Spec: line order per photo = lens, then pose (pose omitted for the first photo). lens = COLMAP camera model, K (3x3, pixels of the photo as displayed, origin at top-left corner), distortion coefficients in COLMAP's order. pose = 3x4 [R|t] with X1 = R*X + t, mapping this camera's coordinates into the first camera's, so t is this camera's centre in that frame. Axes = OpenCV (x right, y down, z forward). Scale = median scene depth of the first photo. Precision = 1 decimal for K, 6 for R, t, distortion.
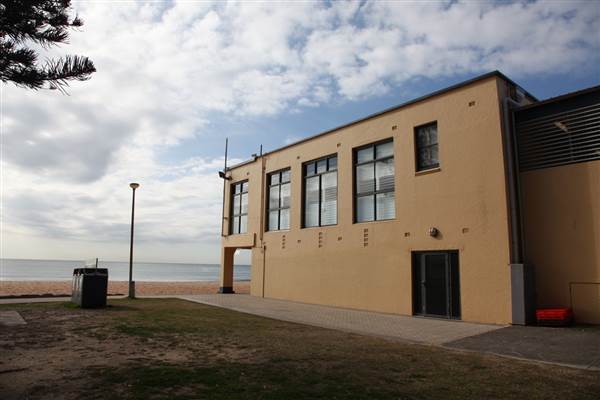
lens RADIAL K [[381.7, 0, 334.6], [0, 381.7, 199.4], [0, 0, 1]] dist [-0.109427, 0.052111]
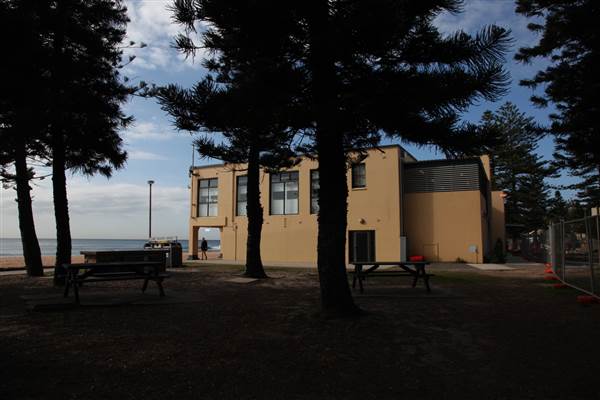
lens RADIAL K [[403.5, 0, 305.8], [0, 403.5, 194.6], [0, 0, 1]] dist [-0.124376, 0.066925]
pose [[0.930106, 0.029842, 0.366077, -0.493918], [-0.051774, 0.997394, 0.050238, -0.088045], [-0.363624, -0.065680, 0.929227, -0.522103]]
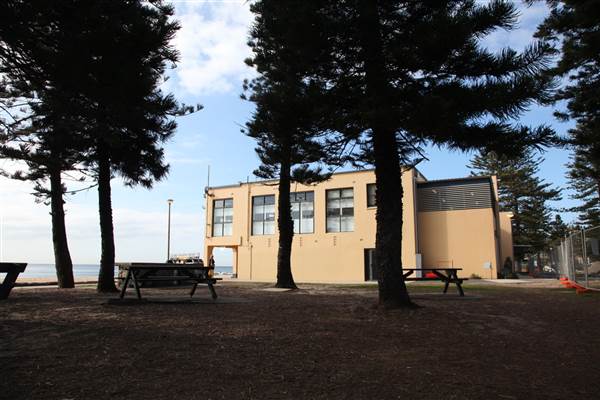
lens RADIAL K [[403.5, 0, 305.8], [0, 403.5, 194.6], [0, 0, 1]] dist [-0.124376, 0.066925]
pose [[0.927488, 0.055494, 0.369710, -0.566256], [-0.052999, 0.998451, -0.016909, -0.058817], [-0.370076, -0.003912, 0.928993, -0.531310]]
